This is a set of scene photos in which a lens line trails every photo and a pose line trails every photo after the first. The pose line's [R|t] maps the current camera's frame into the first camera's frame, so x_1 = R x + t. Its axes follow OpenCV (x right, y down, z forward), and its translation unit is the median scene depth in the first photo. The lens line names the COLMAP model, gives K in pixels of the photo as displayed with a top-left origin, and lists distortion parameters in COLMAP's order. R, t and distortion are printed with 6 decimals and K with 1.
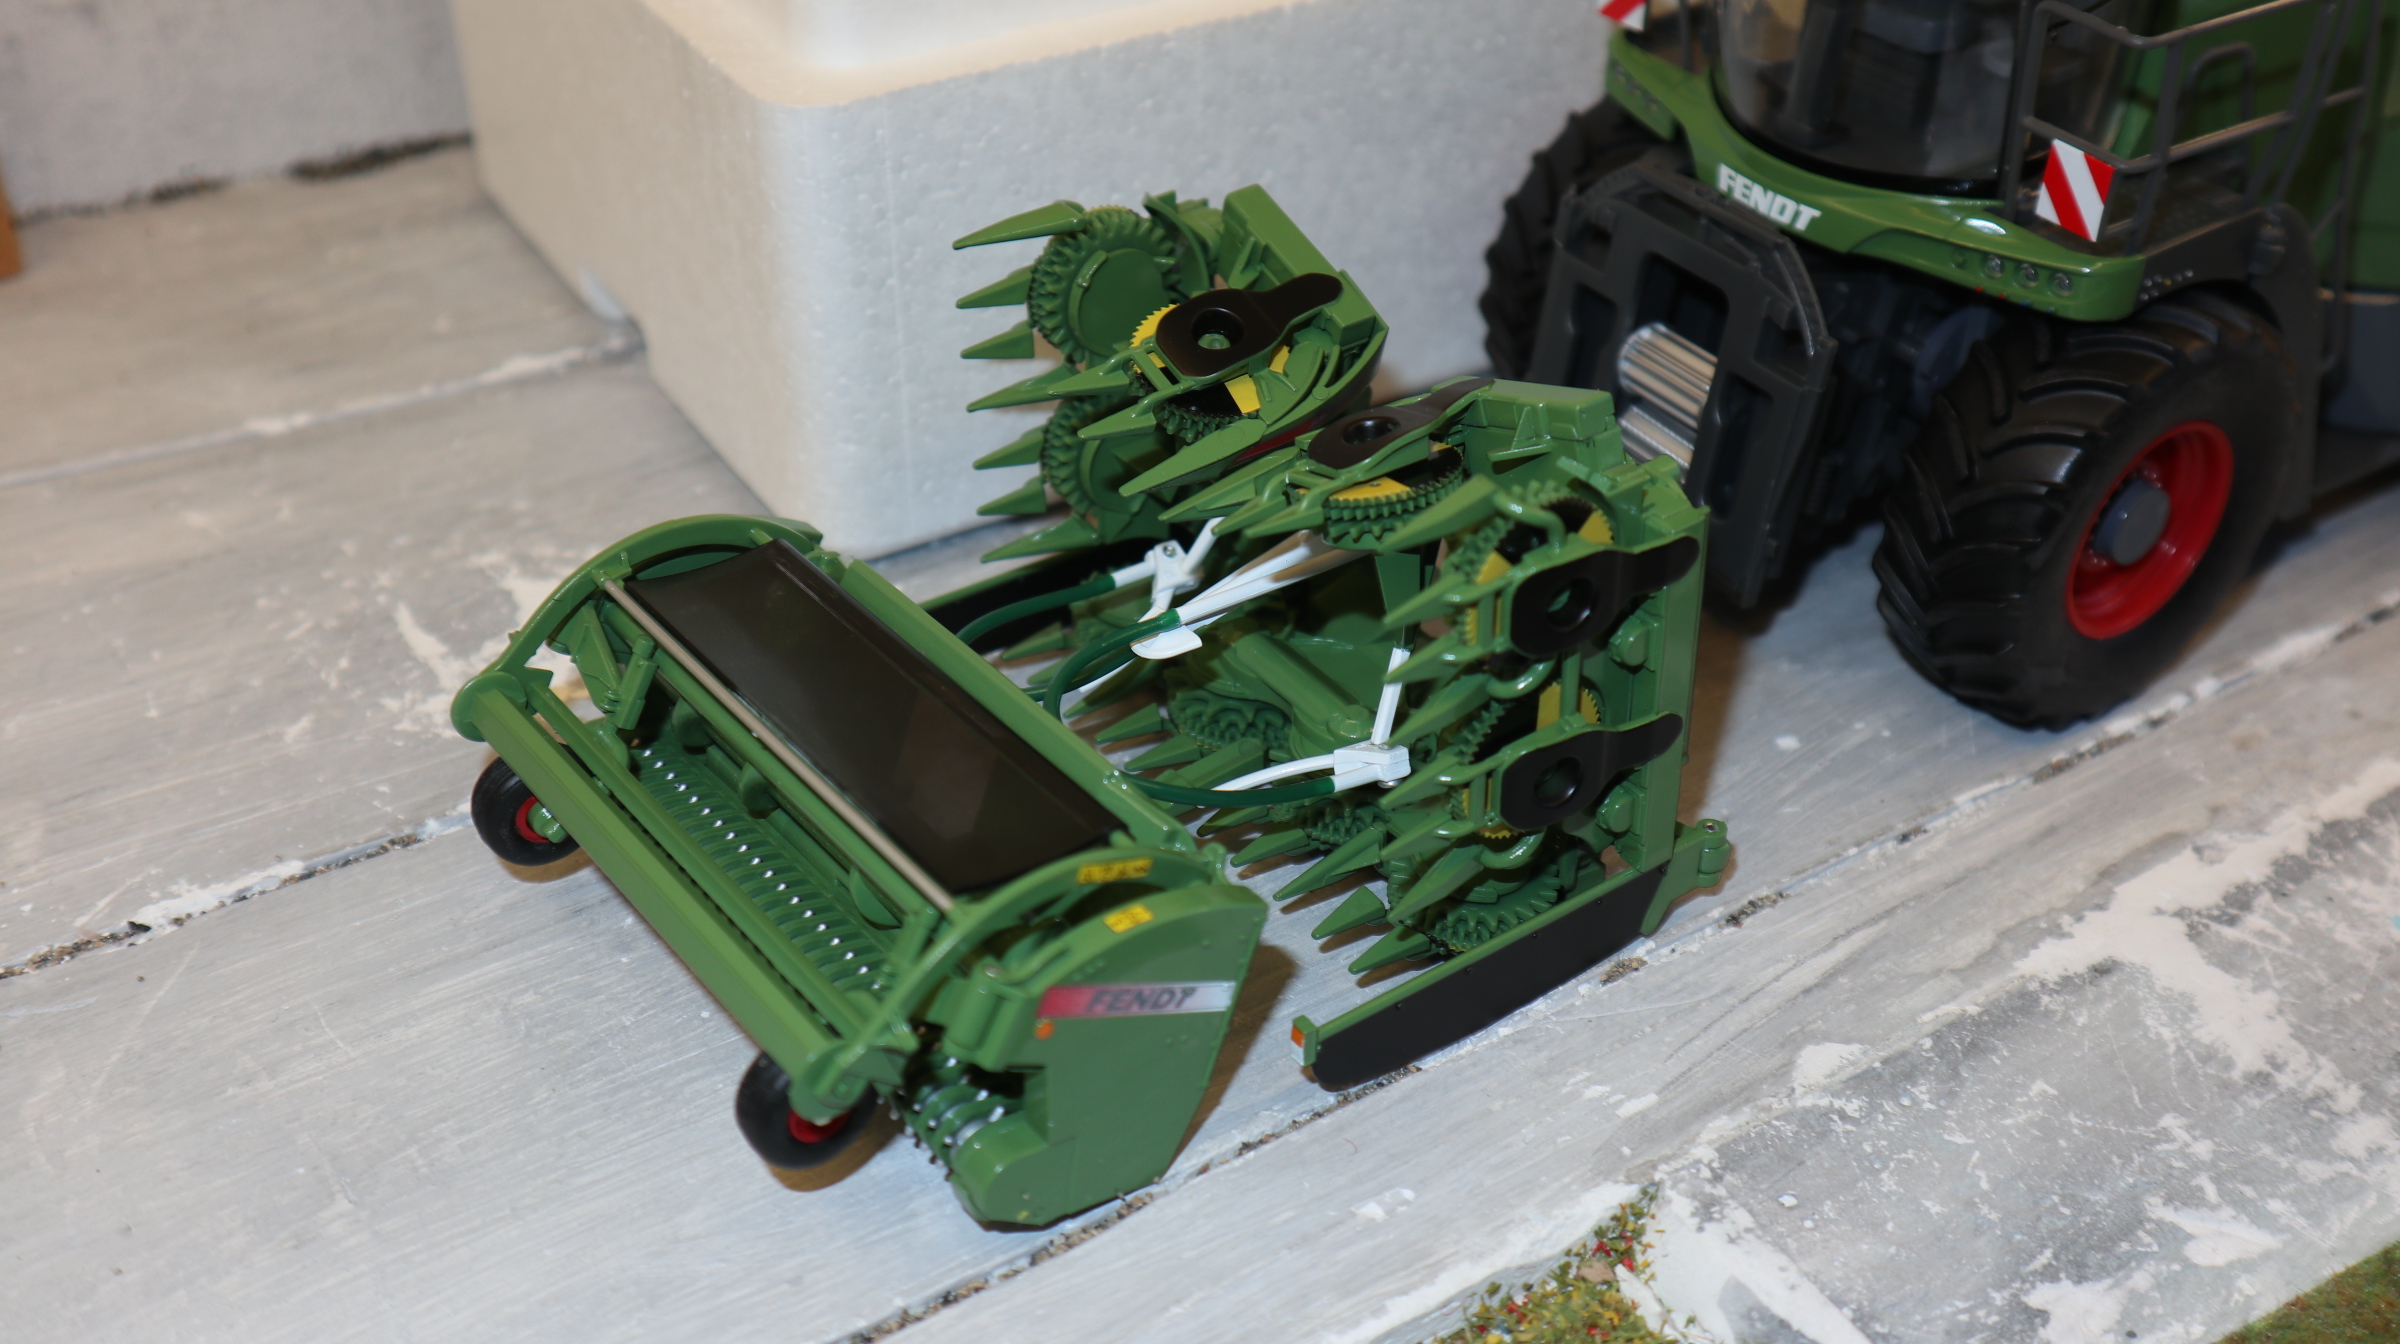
lens RADIAL K [[2440.6, 0, 1202.0], [0, 2440.6, 670.1], [0, 0, 1]] dist [0.009053, 0.000000]
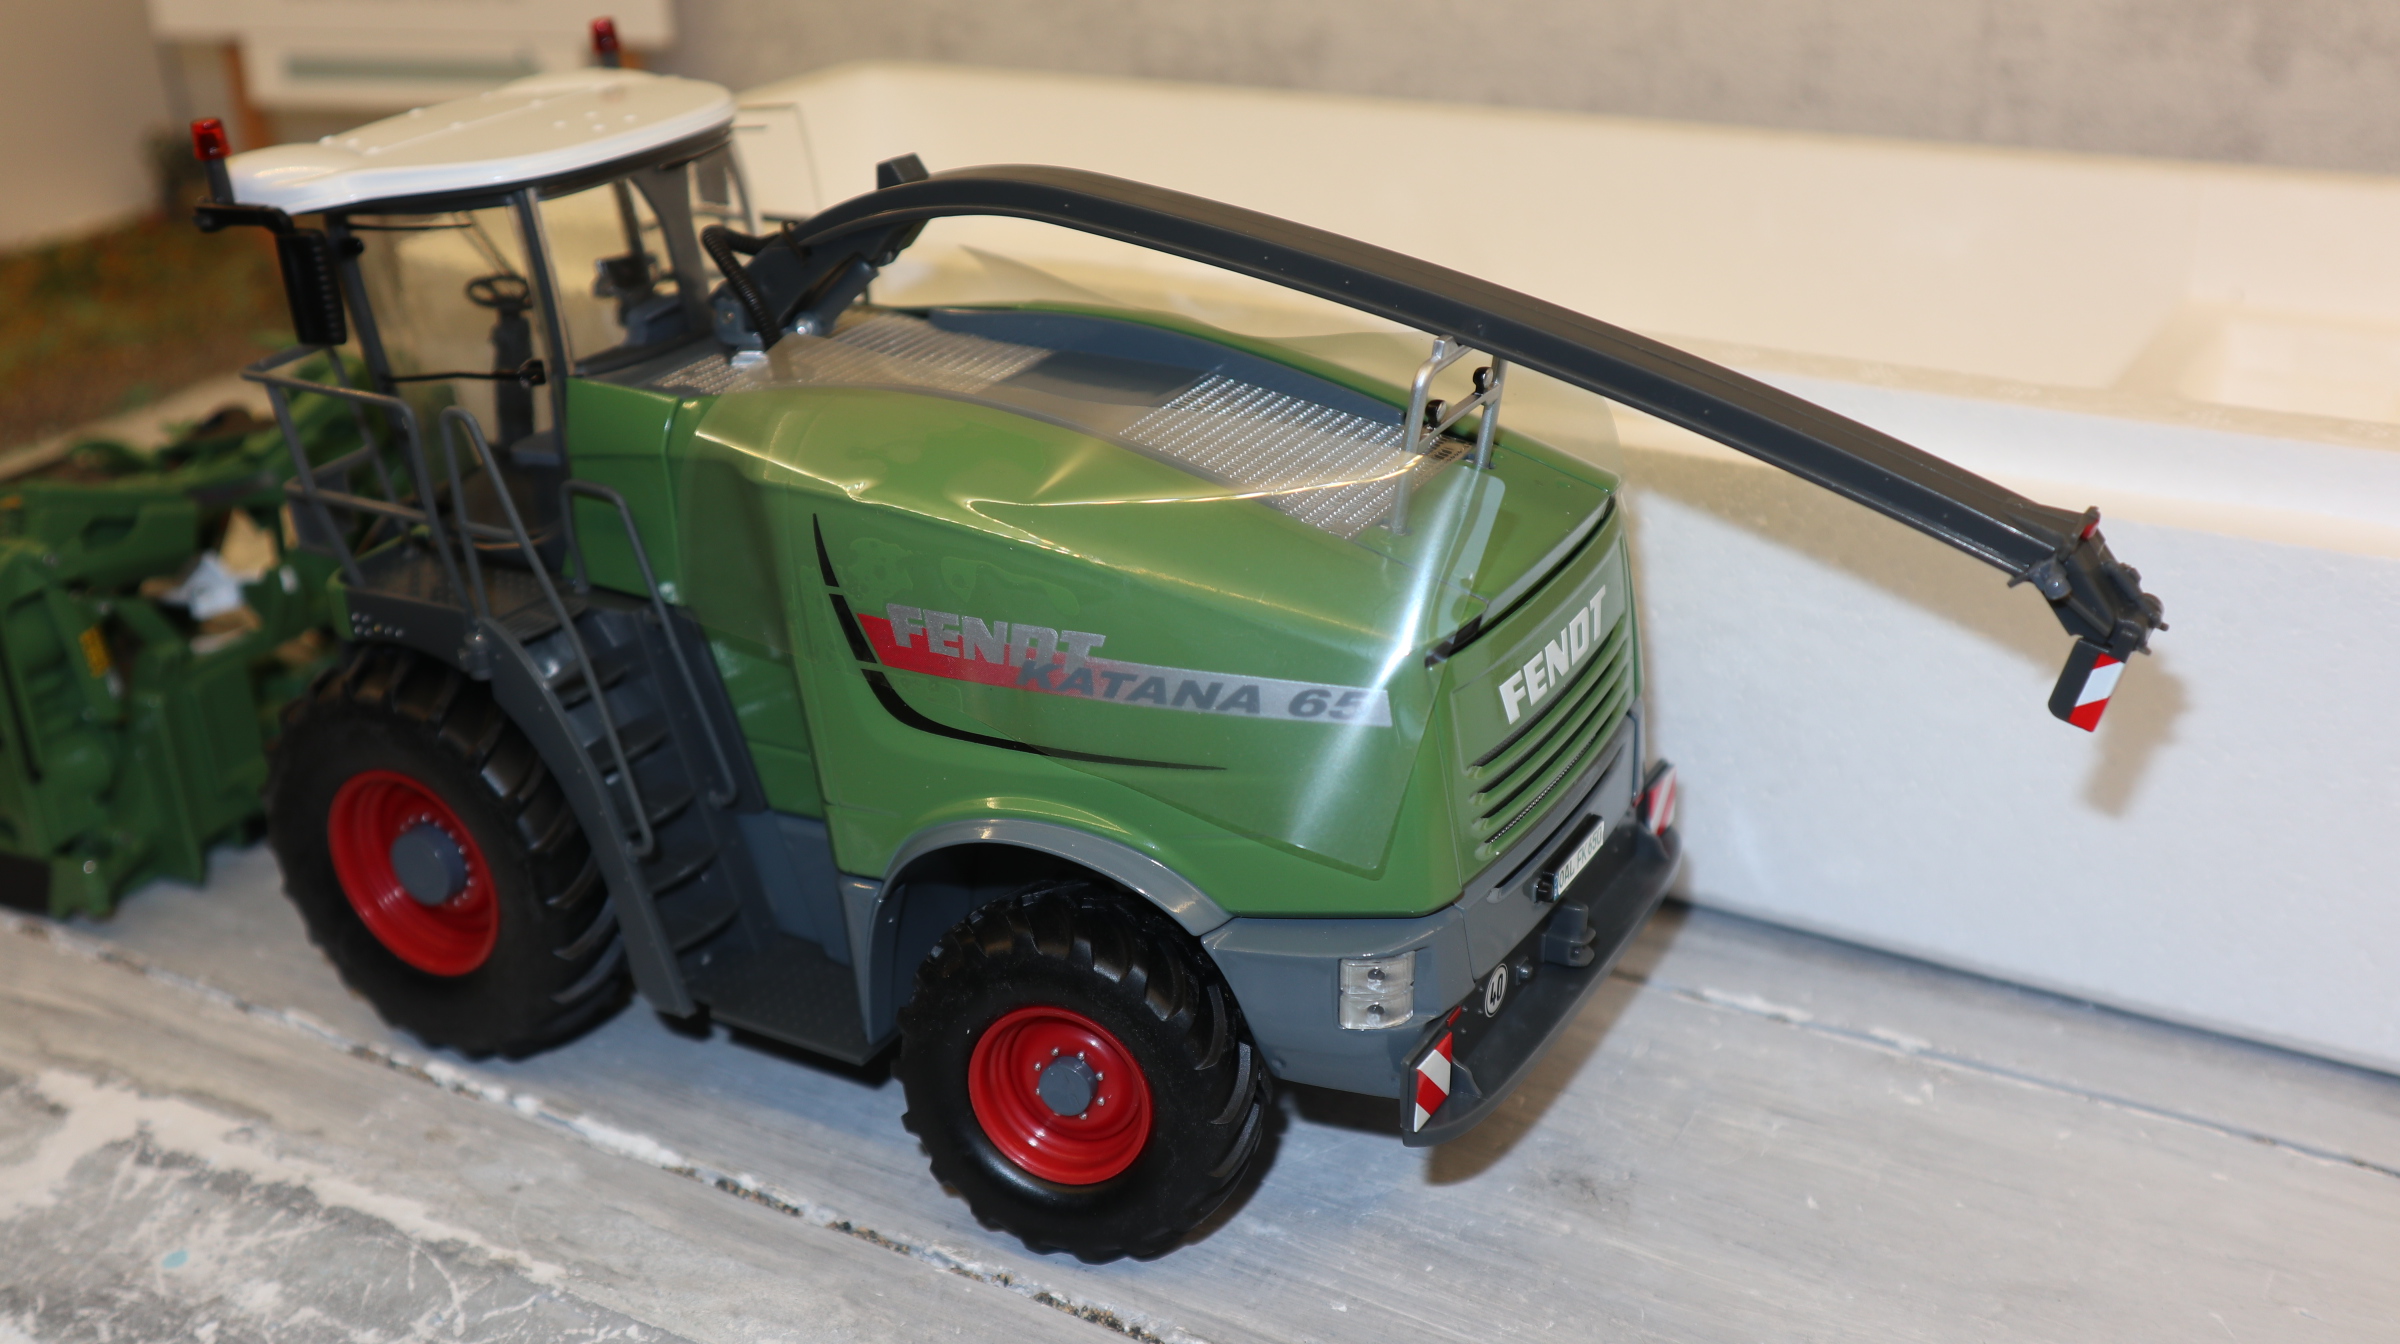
lens RADIAL K [[2440.6, 0, 1206.8], [0, 2440.6, 656.3], [0, 0, 1]] dist [0.009053, 0.000000]
pose [[0.467241, 0.348732, -0.812448, 1.405024], [-0.494290, 0.864933, 0.086993, -0.408789], [0.733051, 0.360938, 0.576507, 0.616416]]
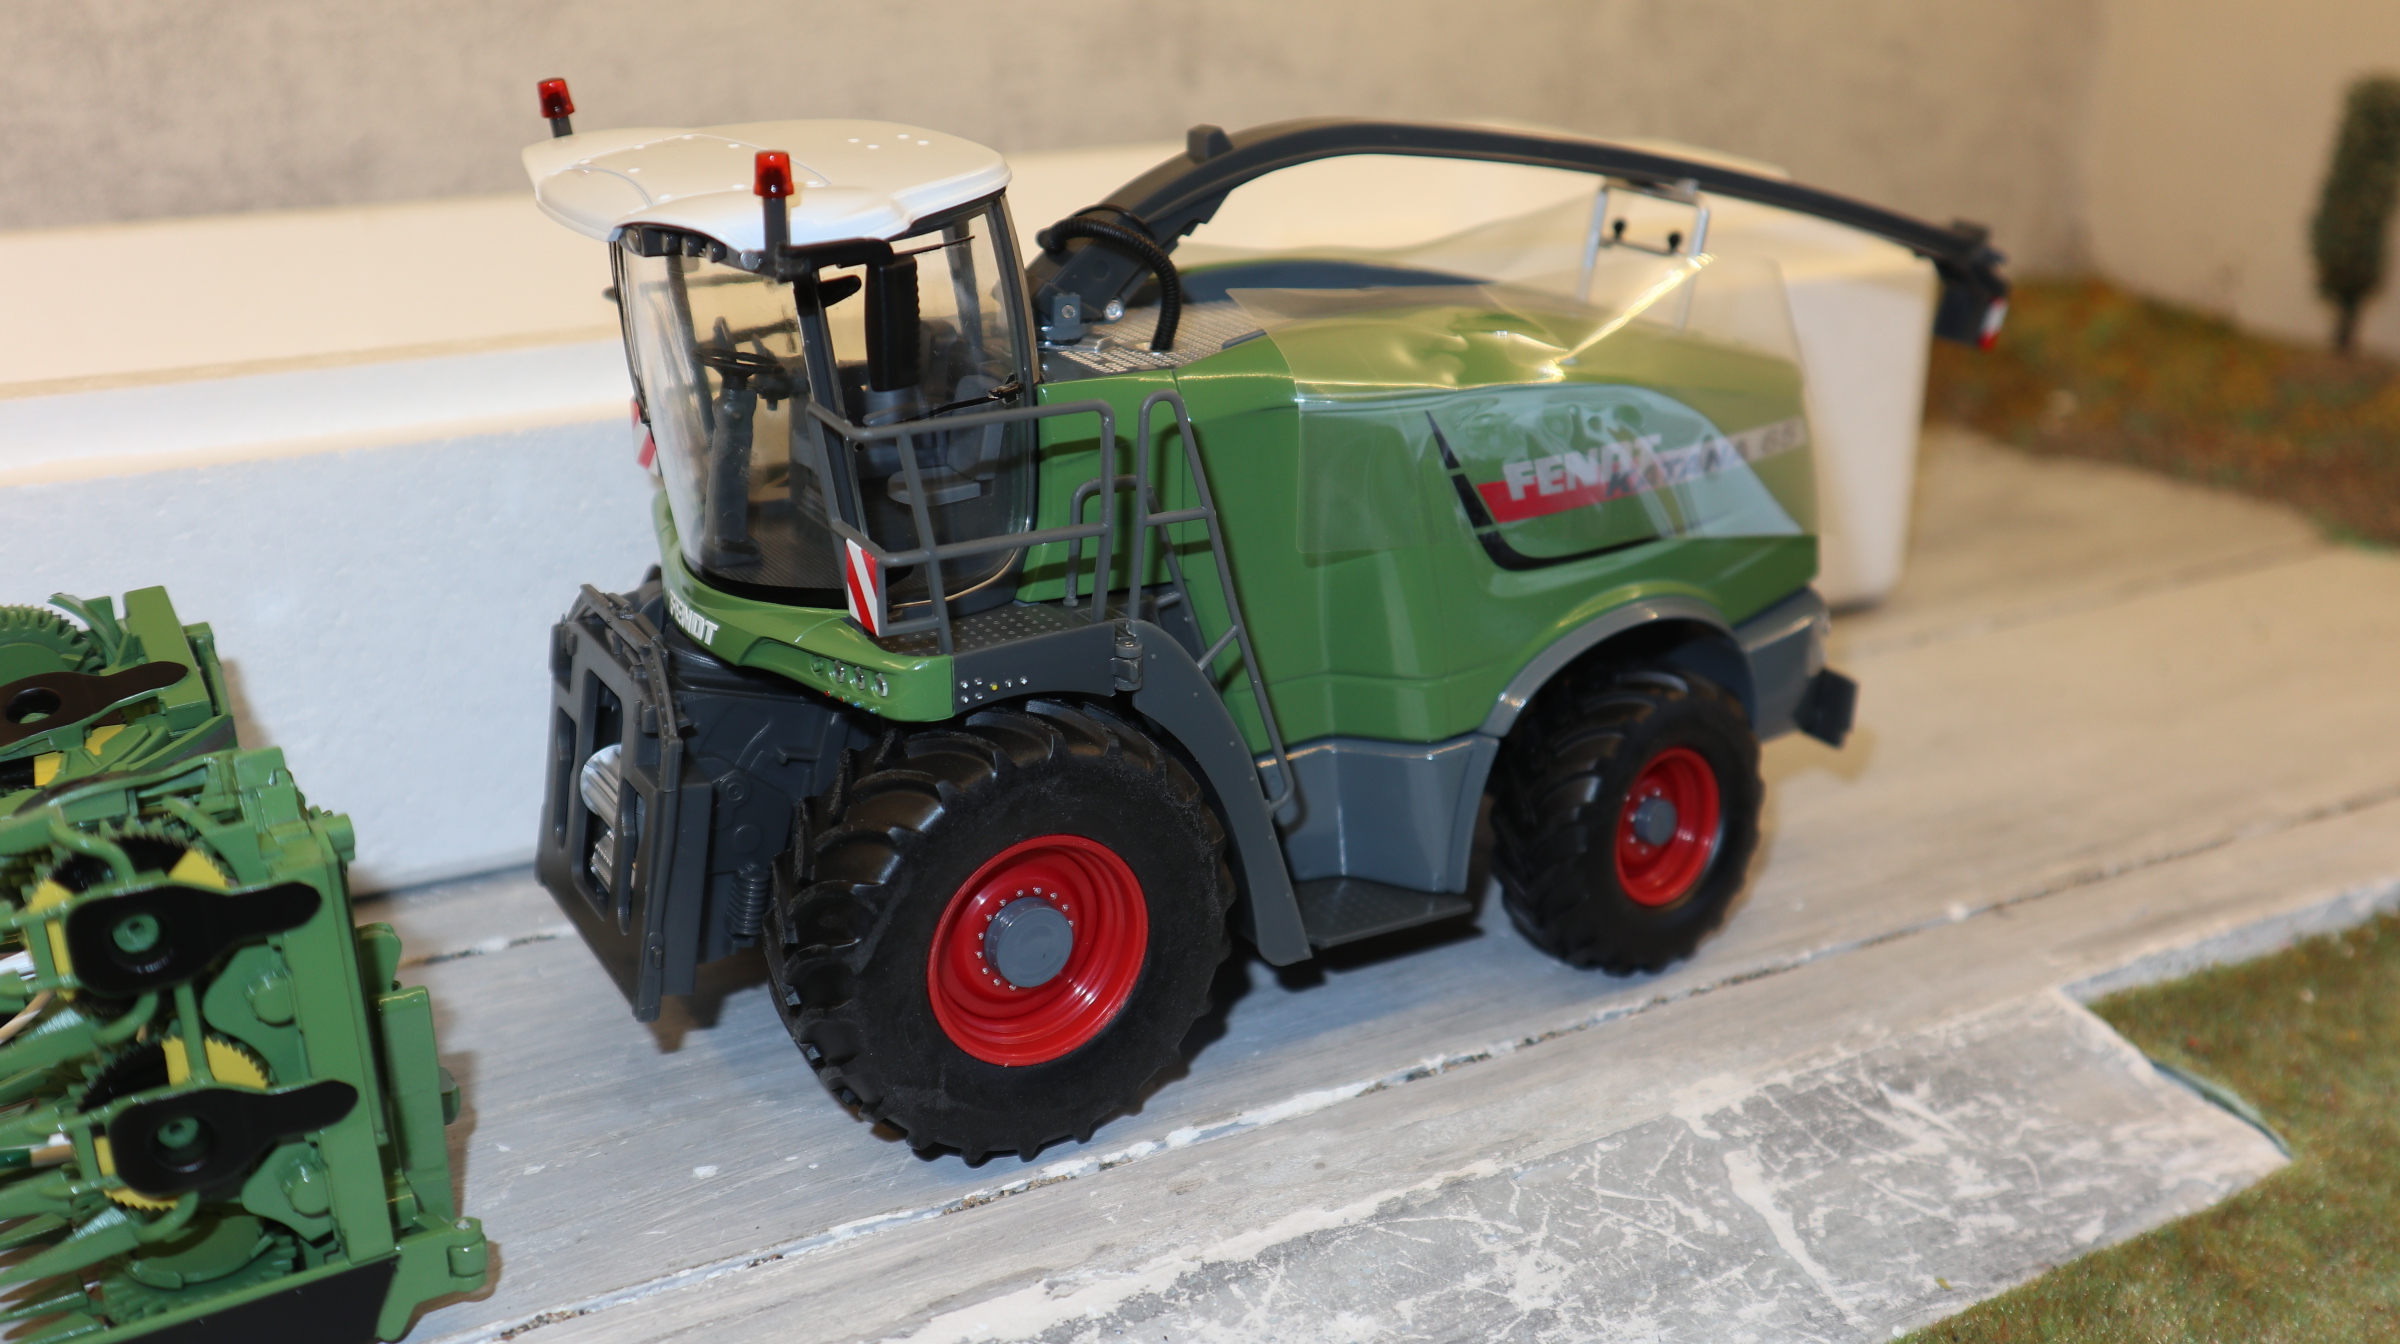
lens RADIAL K [[2440.6, 0, 1207.1], [0, 2440.6, 685.0], [0, 0, 1]] dist [0.009053, 0.000000]
pose [[0.998264, 0.021991, -0.054630, 0.512765], [-0.035424, 0.965304, -0.258717, 0.091607], [0.047045, 0.260203, 0.964407, 0.037880]]
